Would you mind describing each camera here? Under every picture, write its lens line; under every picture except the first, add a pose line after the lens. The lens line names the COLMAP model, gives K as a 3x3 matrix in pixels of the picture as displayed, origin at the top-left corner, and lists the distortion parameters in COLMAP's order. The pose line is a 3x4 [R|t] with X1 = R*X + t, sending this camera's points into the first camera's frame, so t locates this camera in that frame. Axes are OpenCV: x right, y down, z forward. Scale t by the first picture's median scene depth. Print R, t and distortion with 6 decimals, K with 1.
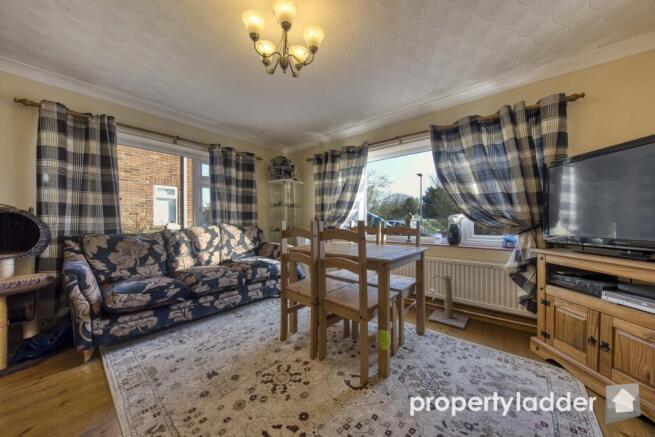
lens RADIAL K [[229.4, 0, 331.1], [0, 229.4, 218.8], [0, 0, 1]] dist [-0.001775, -0.000407]
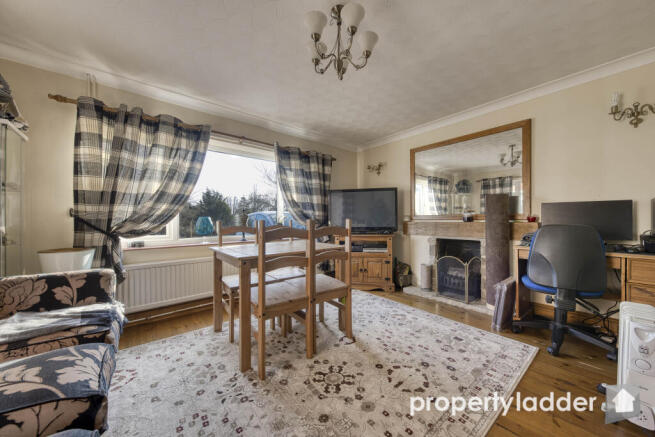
lens RADIAL K [[229.4, 0, 331.7], [0, 229.4, 220.5], [0, 0, 1]] dist [-0.001775, -0.000407]
pose [[0.172747, 0.003118, 0.984961, -0.836856], [0.003124, 0.999988, -0.003714, 0.017149], [-0.984961, 0.003719, 0.172736, 0.593405]]
